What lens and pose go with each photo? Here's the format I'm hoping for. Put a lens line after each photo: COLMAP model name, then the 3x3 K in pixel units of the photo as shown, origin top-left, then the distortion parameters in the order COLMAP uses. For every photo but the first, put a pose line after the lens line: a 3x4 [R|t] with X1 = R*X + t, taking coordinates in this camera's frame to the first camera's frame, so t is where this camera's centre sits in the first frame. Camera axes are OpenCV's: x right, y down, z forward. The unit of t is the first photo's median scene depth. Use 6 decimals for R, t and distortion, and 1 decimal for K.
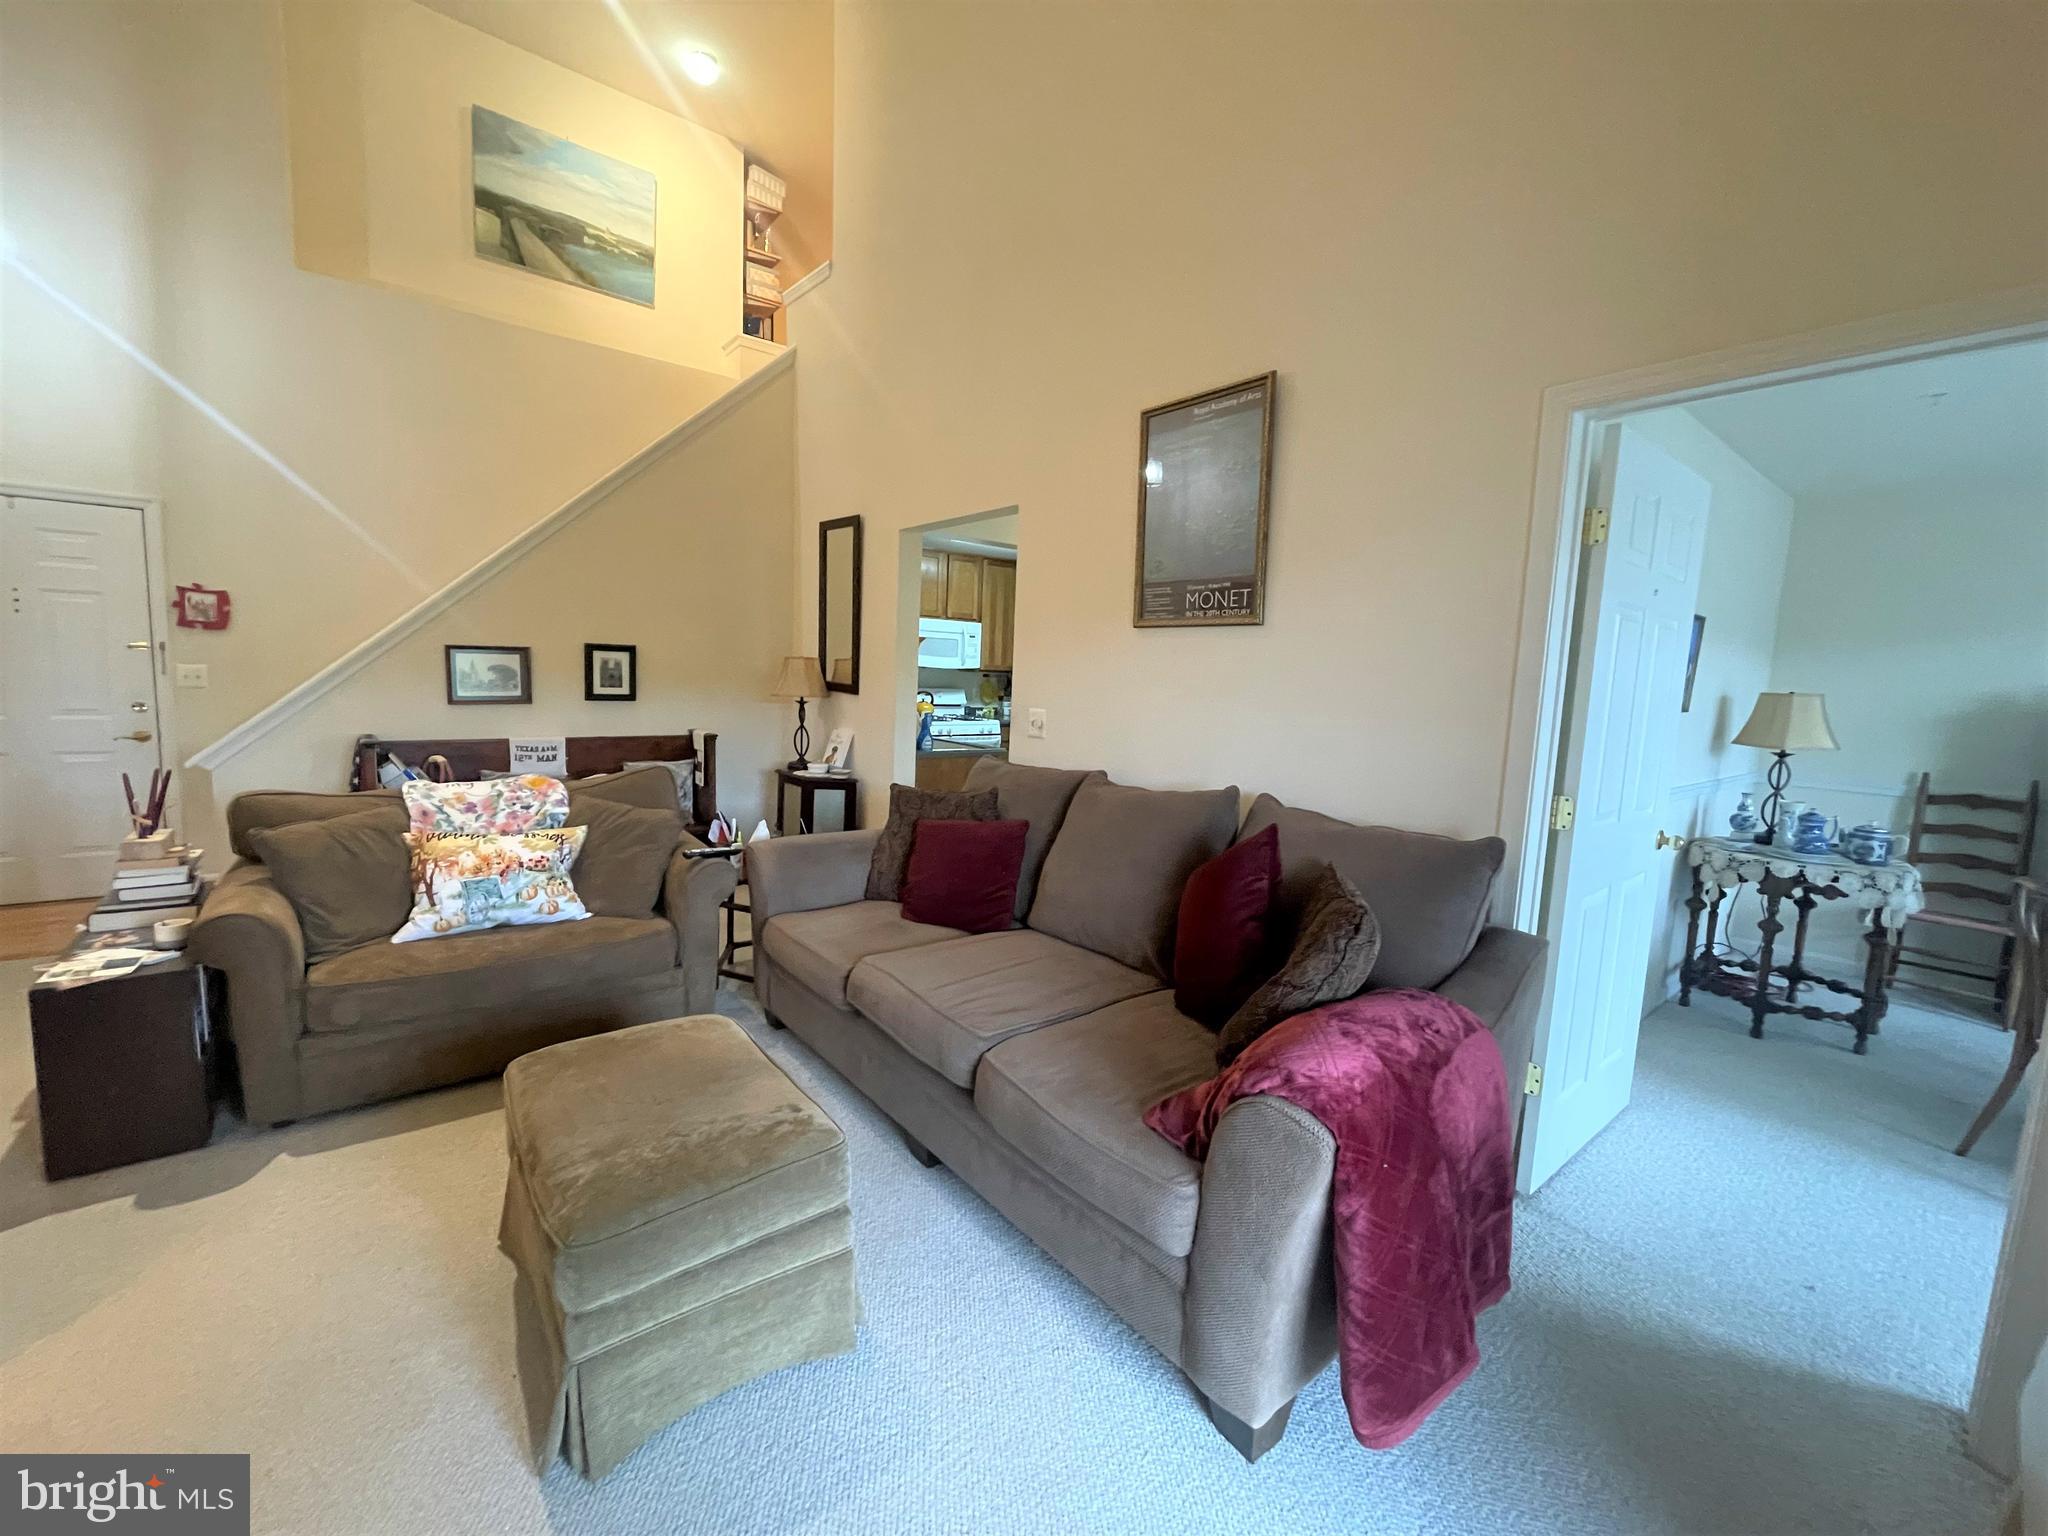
lens RADIAL K [[829.7, 0, 1022.6], [0, 829.7, 763.9], [0, 0, 1]] dist [-0.006022, 0.001448]
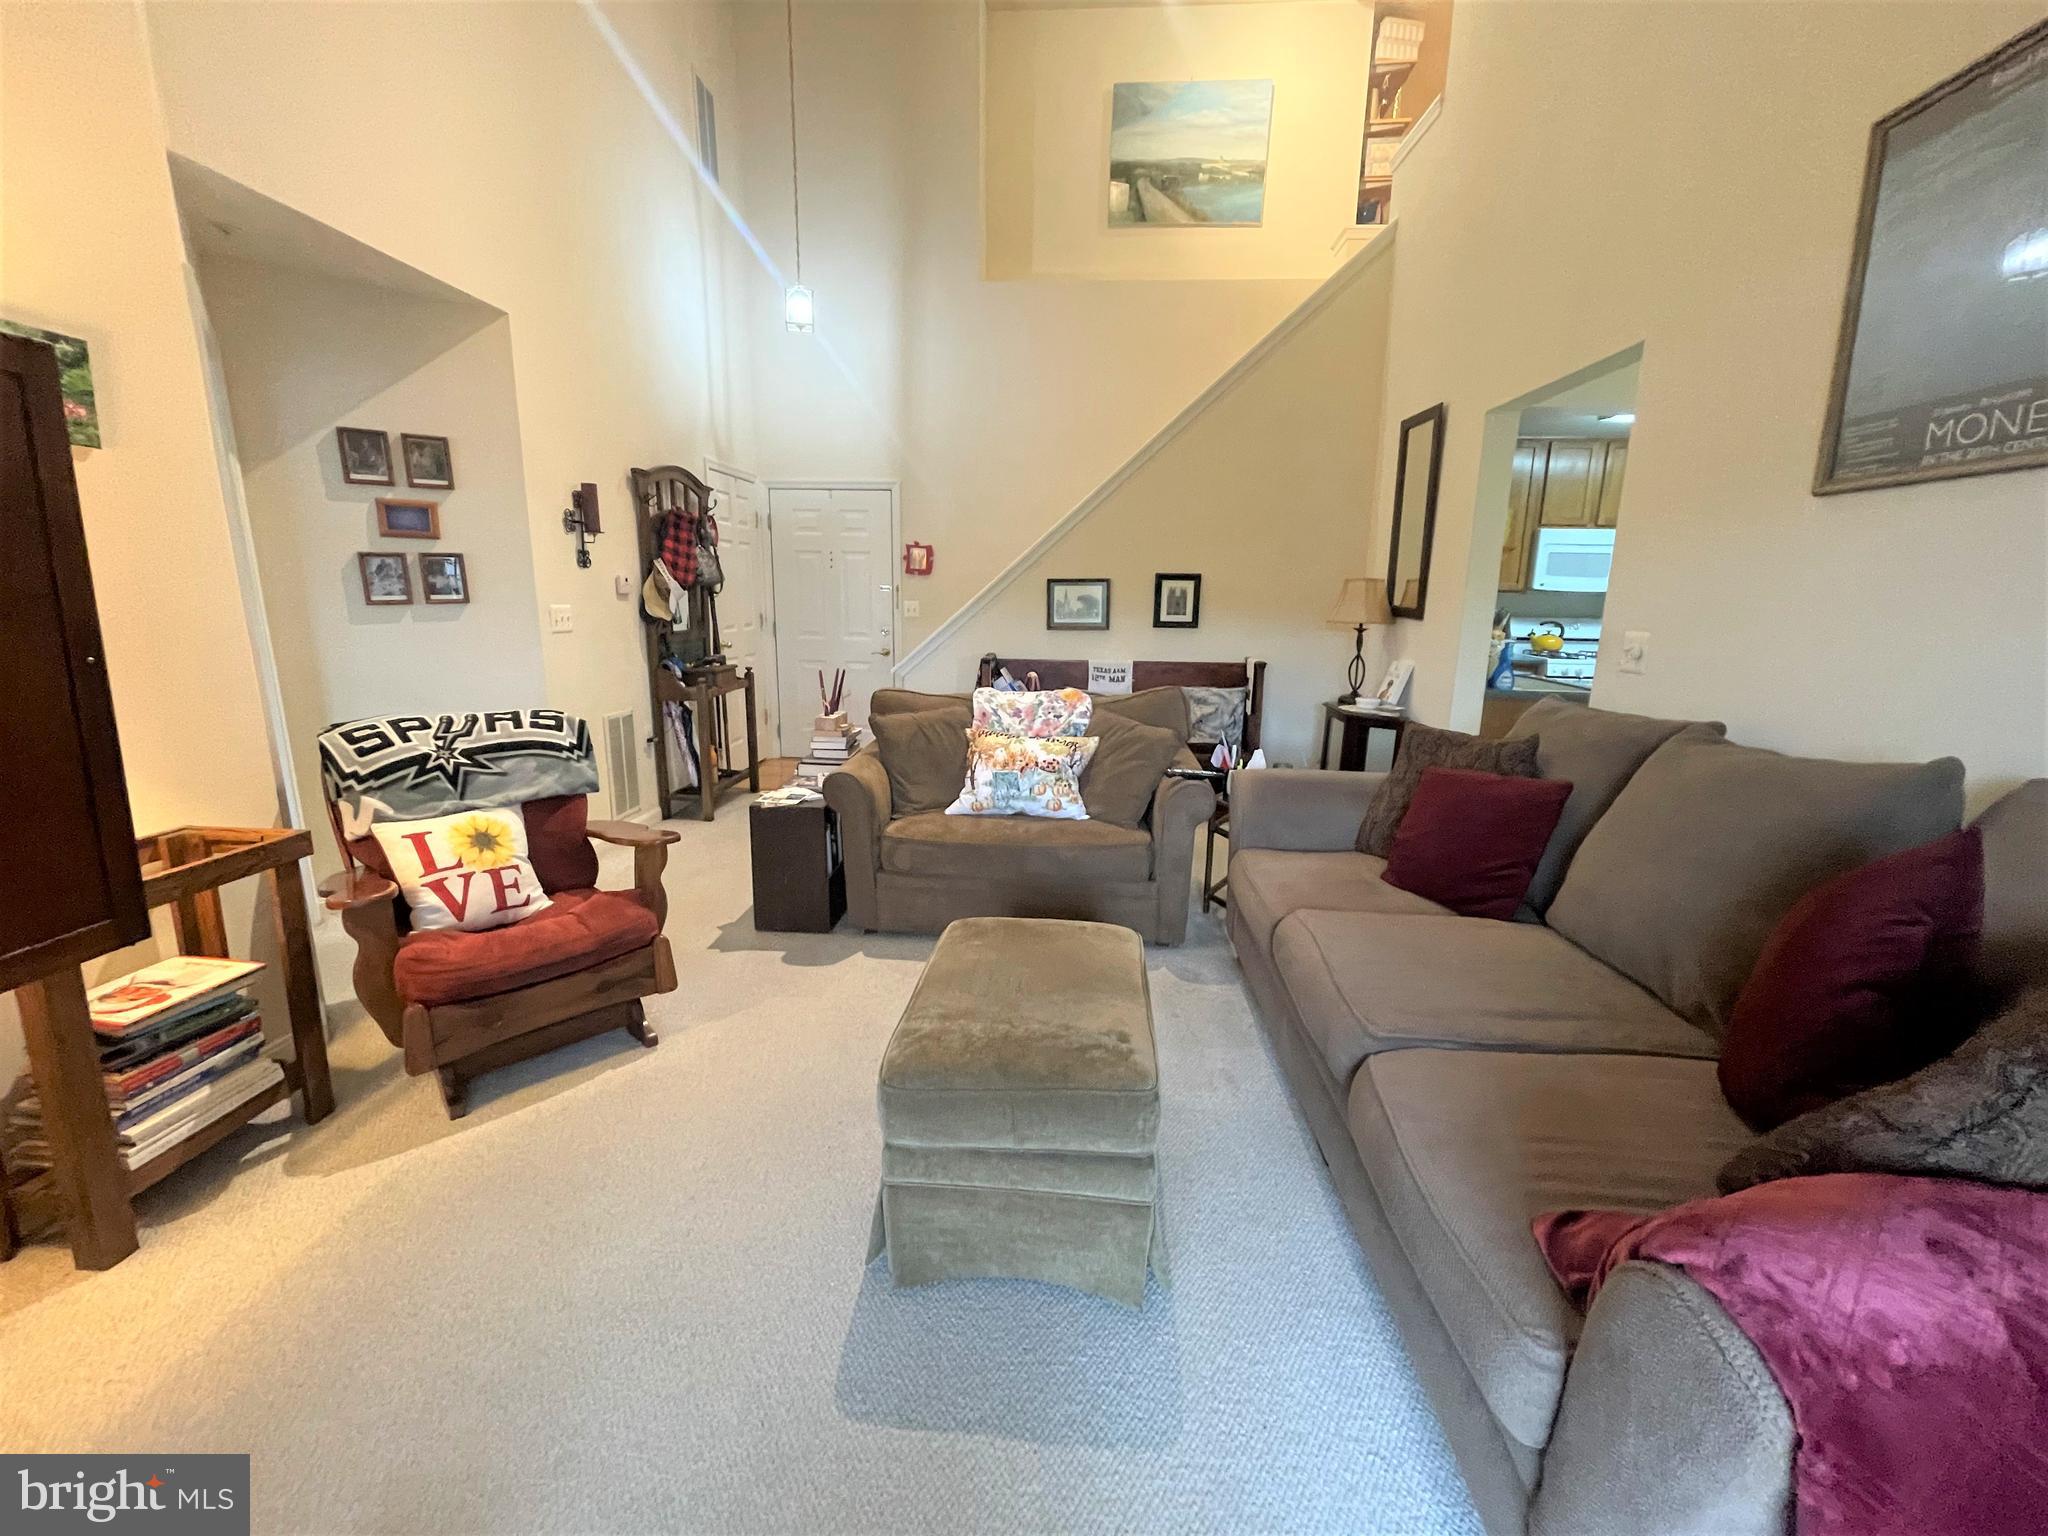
lens RADIAL K [[829.7, 0, 1025.2], [0, 829.7, 763.1], [0, 0, 1]] dist [-0.006022, 0.001448]
pose [[0.737040, 0.106904, -0.667340, 0.127074], [-0.059908, 0.993858, 0.093046, 0.012443], [0.673189, -0.028600, 0.738918, 0.125120]]
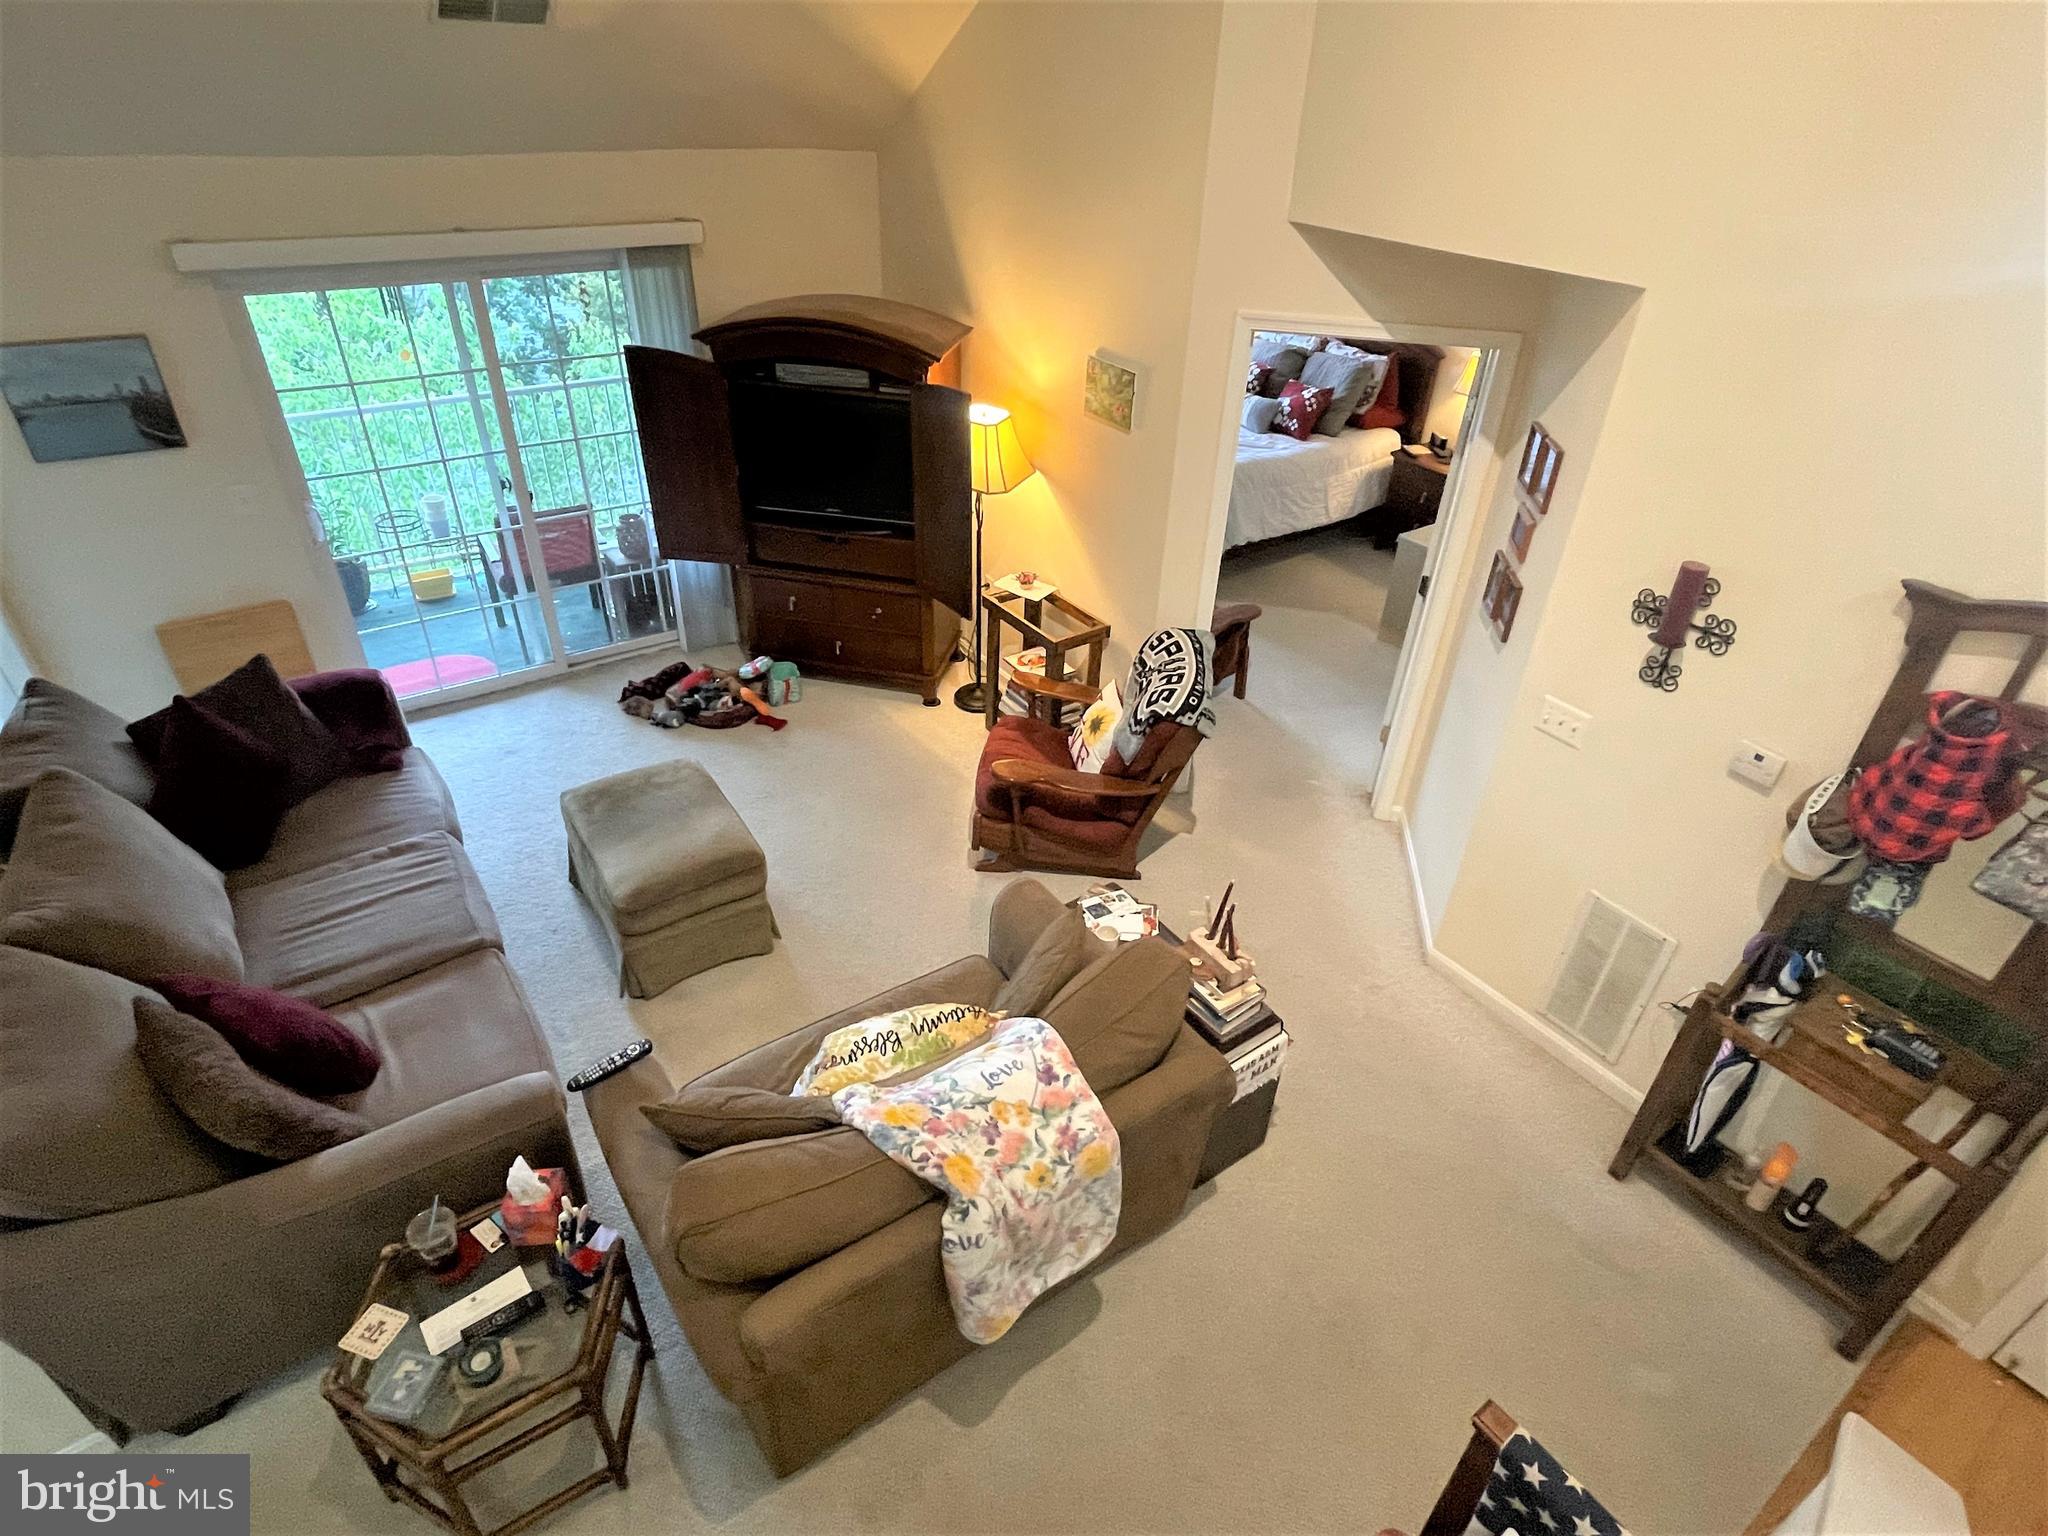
lens RADIAL K [[1068.0, 0, 1028.2], [0, 1068.0, 761.5], [0, 0, 1]] dist [-0.011713, -0.002746]
pose [[-0.994657, -0.103101, 0.005224, -0.651738], [-0.075687, 0.762726, 0.642277, -0.629386], [-0.070204, 0.638450, -0.766455, 1.394491]]
